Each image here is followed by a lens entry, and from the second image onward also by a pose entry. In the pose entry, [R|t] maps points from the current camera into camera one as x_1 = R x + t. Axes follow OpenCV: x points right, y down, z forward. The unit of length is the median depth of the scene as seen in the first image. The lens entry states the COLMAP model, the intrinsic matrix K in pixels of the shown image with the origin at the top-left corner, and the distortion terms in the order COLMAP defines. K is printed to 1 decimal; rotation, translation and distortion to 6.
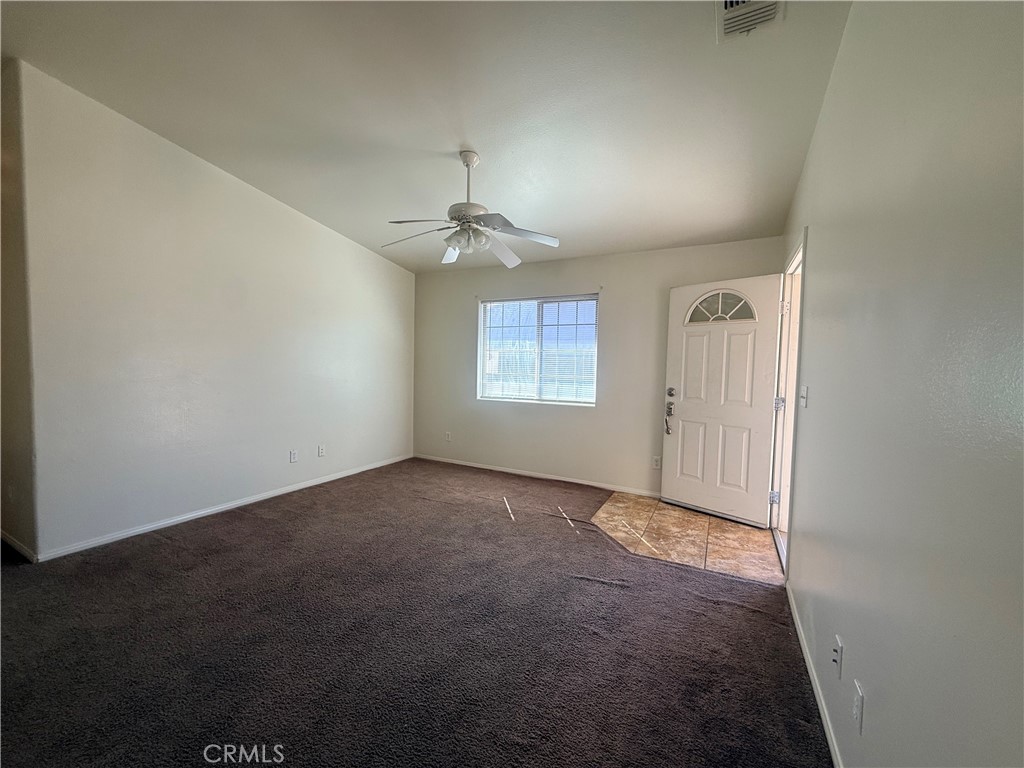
lens RADIAL K [[407.1, 0, 512.0], [0, 407.1, 385.3], [0, 0, 1]] dist [-0.001399, 0.000687]
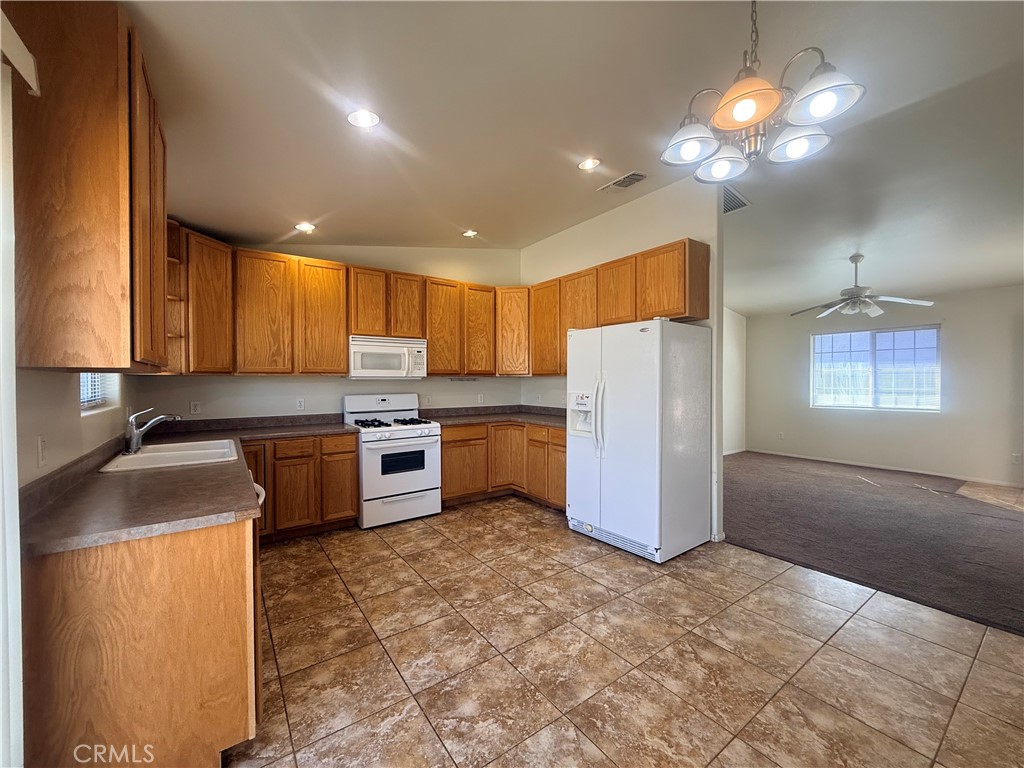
lens RADIAL K [[407.1, 0, 510.9], [0, 407.1, 386.9], [0, 0, 1]] dist [-0.001399, 0.000687]
pose [[0.892675, -0.016236, -0.450409, -0.468487], [0.001231, 0.999435, -0.033587, 0.014093], [0.450700, 0.029428, 0.892190, -0.825351]]
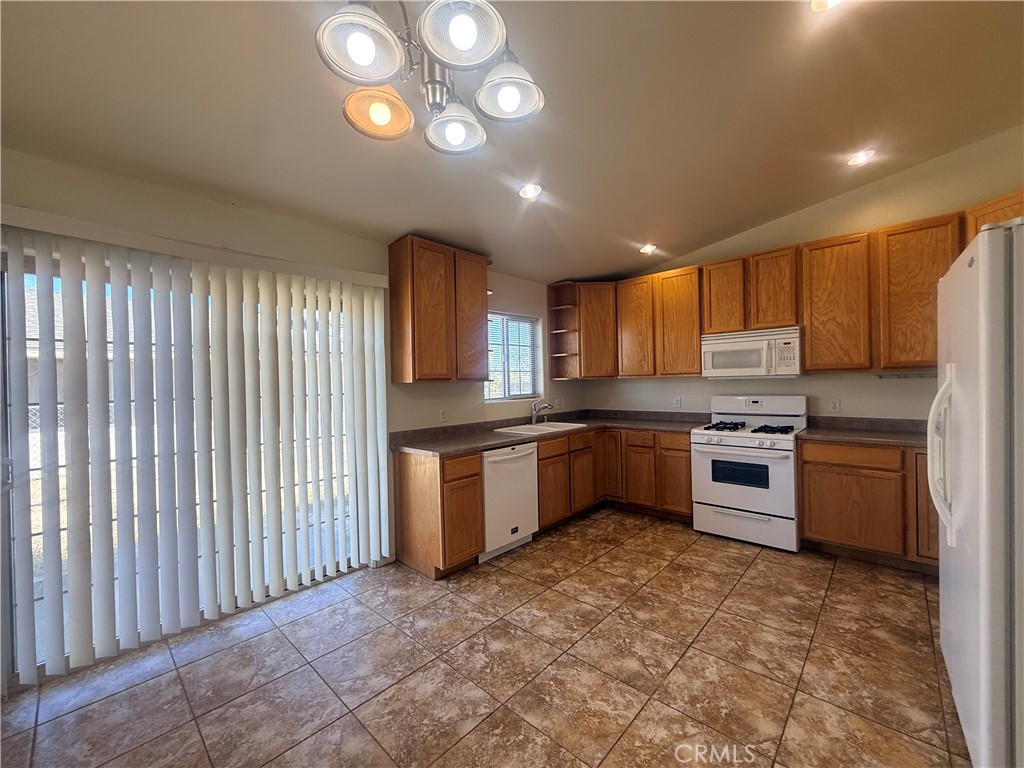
lens RADIAL K [[407.1, 0, 512.3], [0, 407.1, 386.2], [0, 0, 1]] dist [-0.001399, 0.000687]
pose [[-0.262023, -0.006329, -0.965041, -0.234017], [-0.027629, 0.999618, 0.000946, -0.006123], [0.964666, 0.026911, -0.262098, -0.389708]]
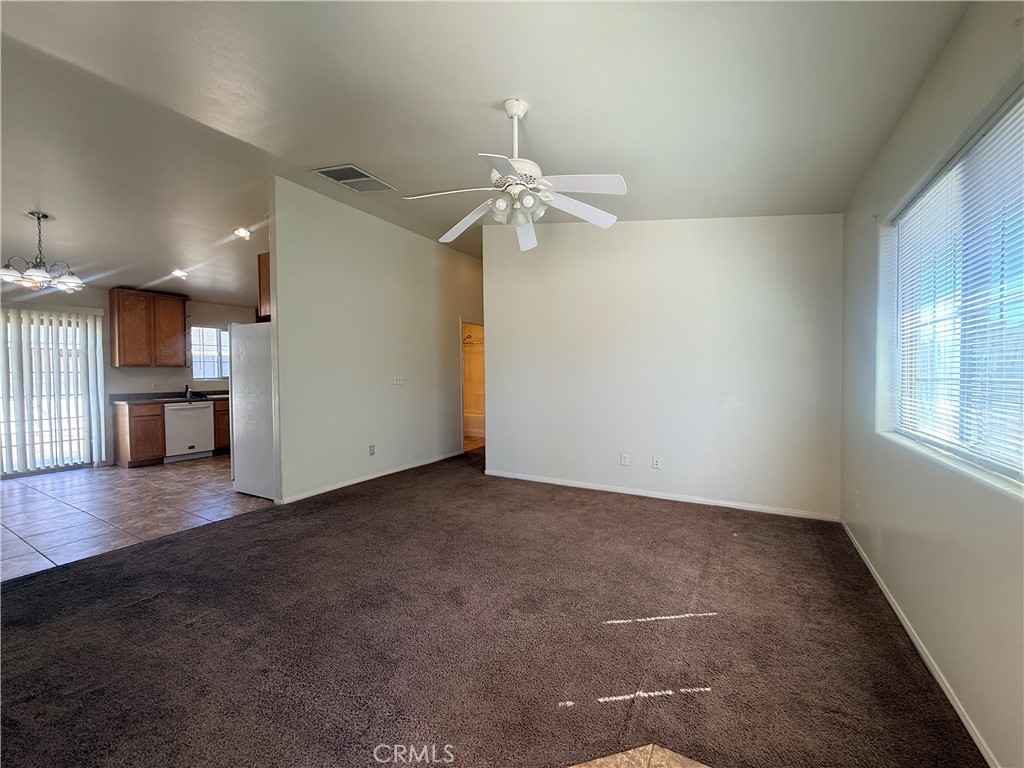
lens RADIAL K [[407.1, 0, 510.1], [0, 407.1, 387.2], [0, 0, 1]] dist [-0.001399, 0.000687]
pose [[-0.043050, 0.010974, -0.999013, 0.338558], [-0.040622, 0.999094, 0.012726, -0.008296], [0.998247, 0.041129, -0.042565, 0.493856]]
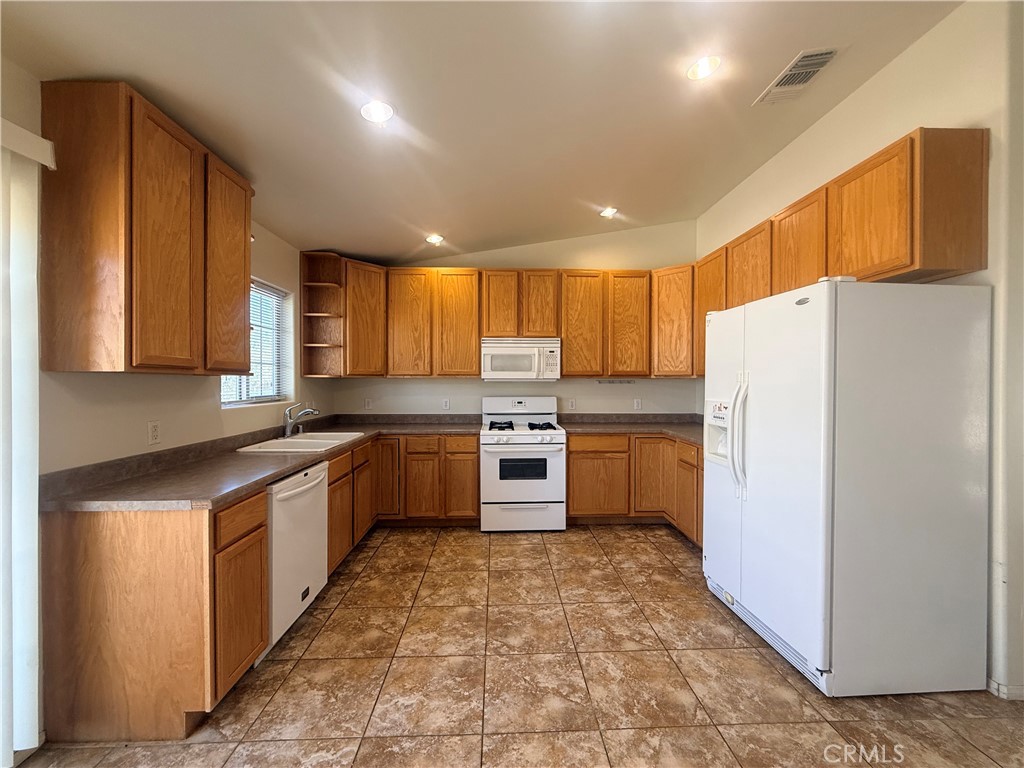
lens RADIAL K [[407.1, 0, 511.0], [0, 407.1, 385.7], [0, 0, 1]] dist [-0.001399, 0.000687]
pose [[0.498696, -0.012735, -0.866683, -0.371681], [-0.030739, 0.999003, -0.032367, 0.005273], [0.866232, 0.042783, 0.497807, -0.599109]]
